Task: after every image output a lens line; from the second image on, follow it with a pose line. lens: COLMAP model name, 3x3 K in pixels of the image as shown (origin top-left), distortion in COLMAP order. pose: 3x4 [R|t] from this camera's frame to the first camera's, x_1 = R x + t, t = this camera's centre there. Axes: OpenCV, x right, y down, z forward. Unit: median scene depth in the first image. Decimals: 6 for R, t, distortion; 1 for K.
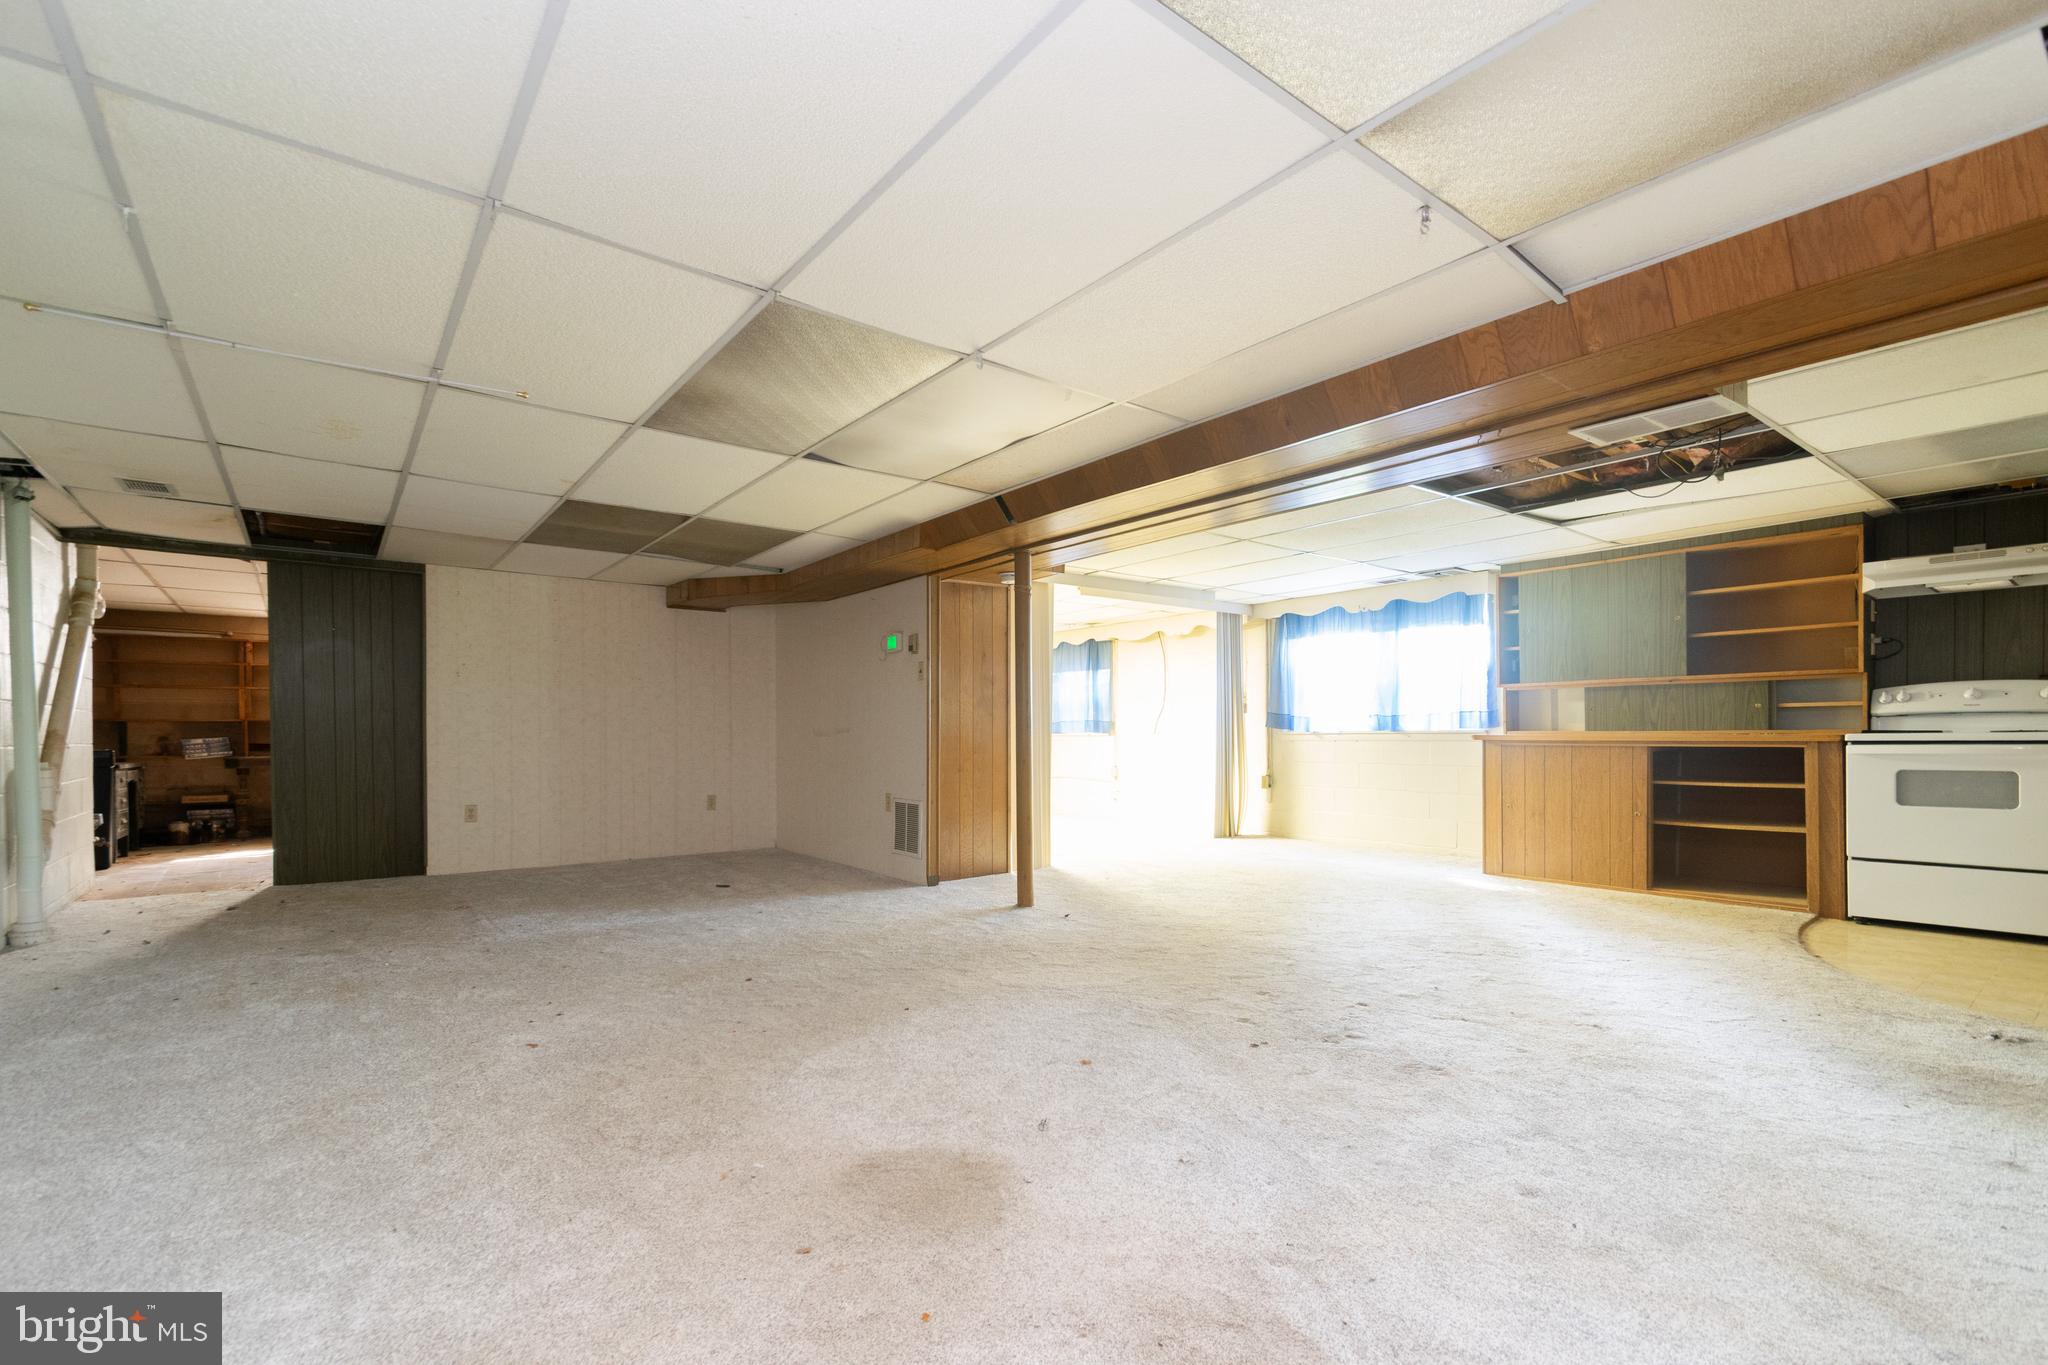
lens RADIAL K [[935.7, 0, 1018.3], [0, 935.7, 735.3], [0, 0, 1]] dist [-0.000068, -0.000178]
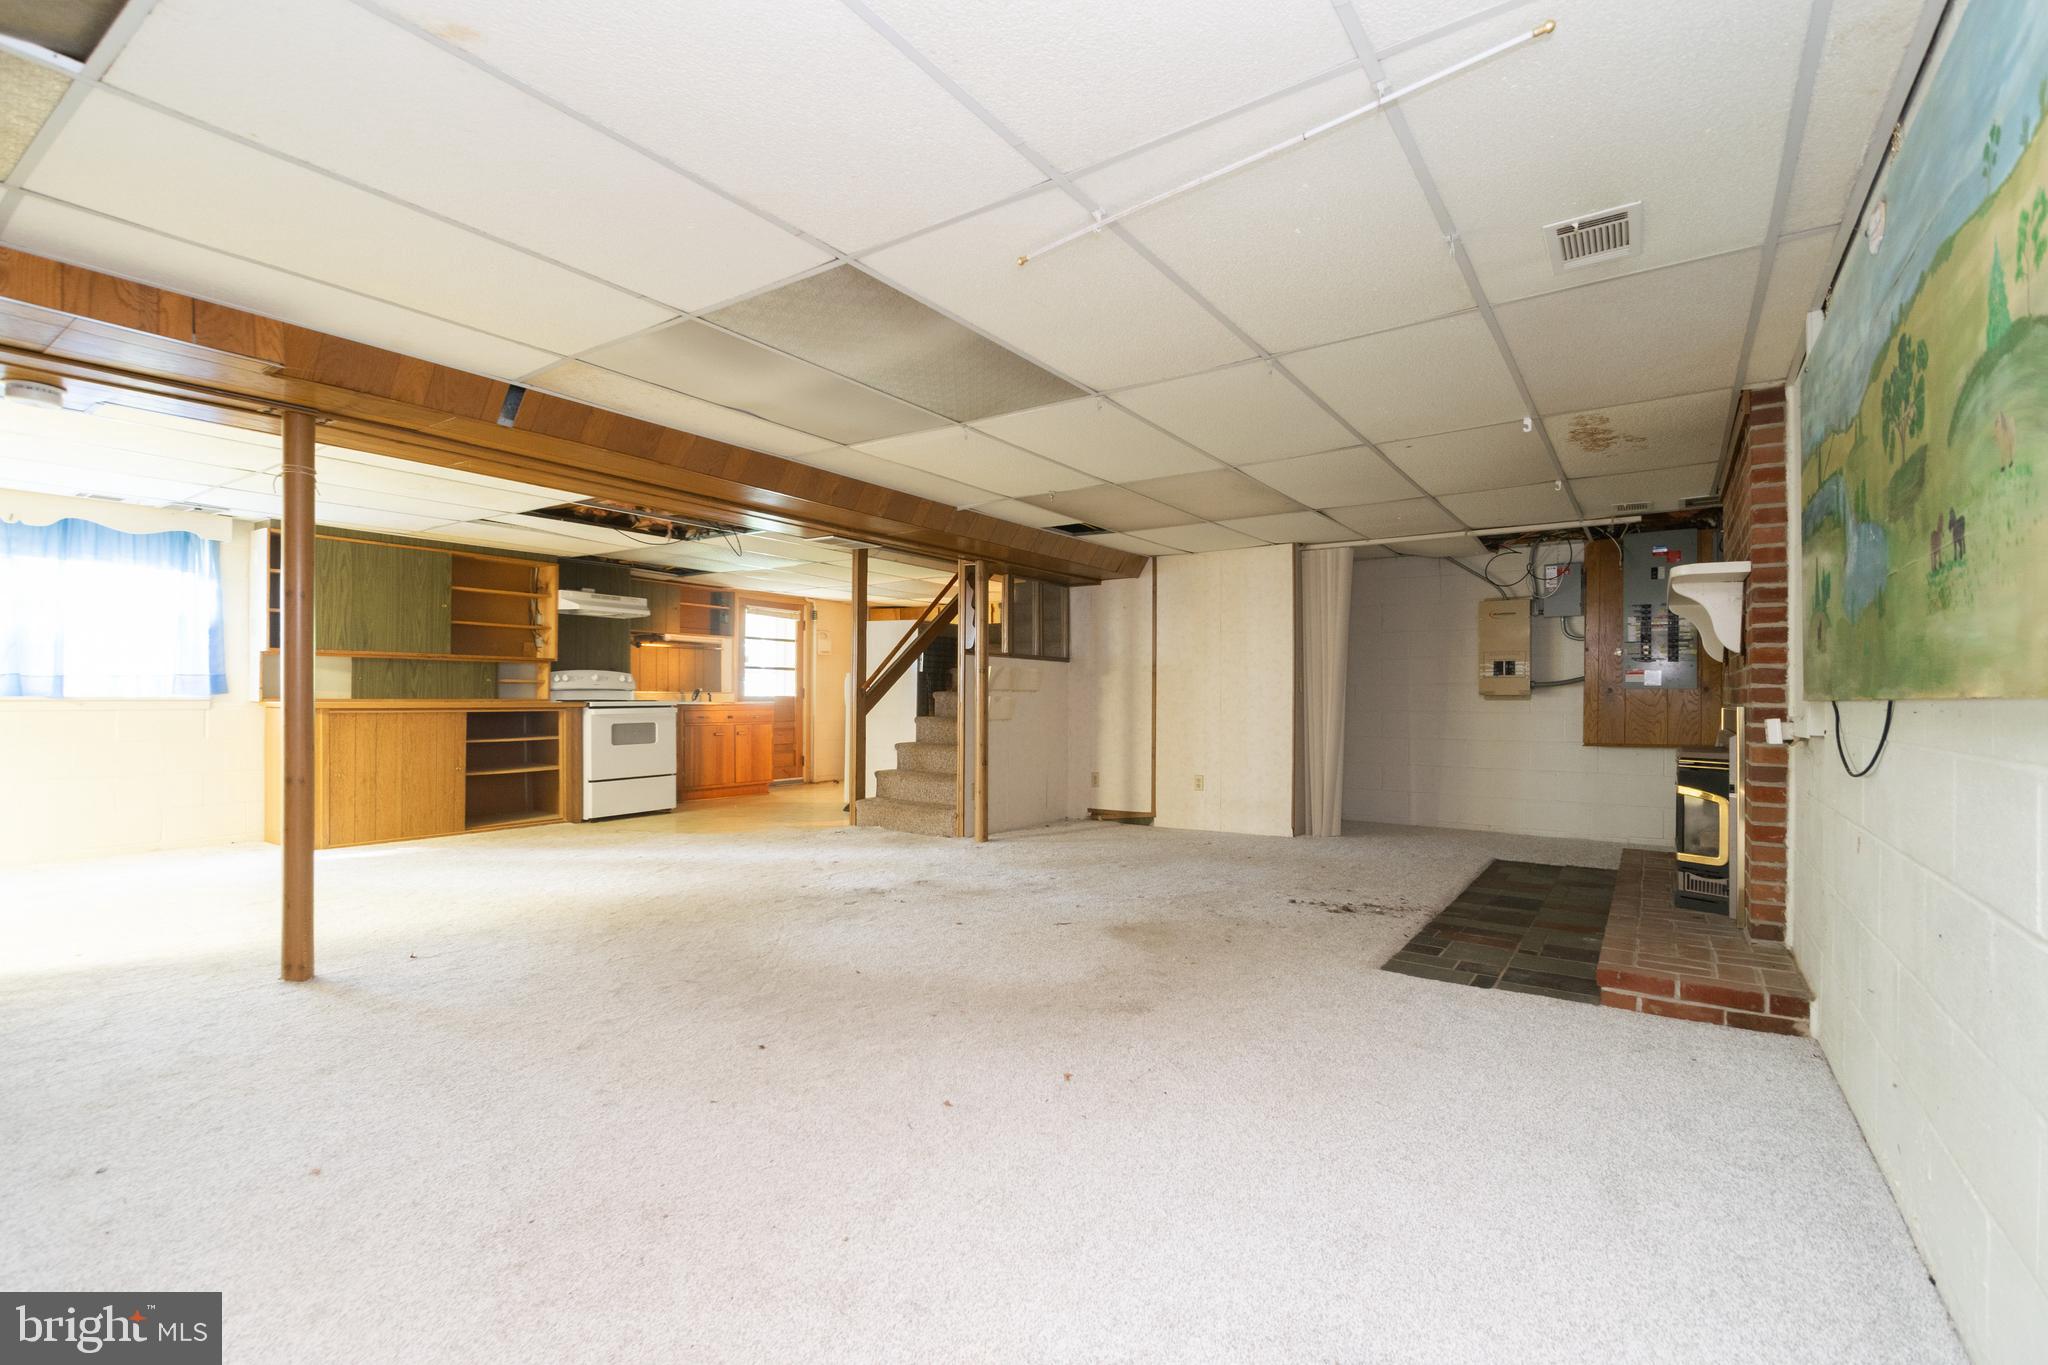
lens RADIAL K [[909.0, 0, 1028.3], [0, 909.0, 693.5], [0, 0, 1]] dist [0.000212, -0.000745]
pose [[-0.298690, 0.006446, 0.954328, -0.650460], [-0.001576, 0.999972, -0.007247, -0.004704], [-0.954349, -0.003669, -0.298671, 0.641760]]
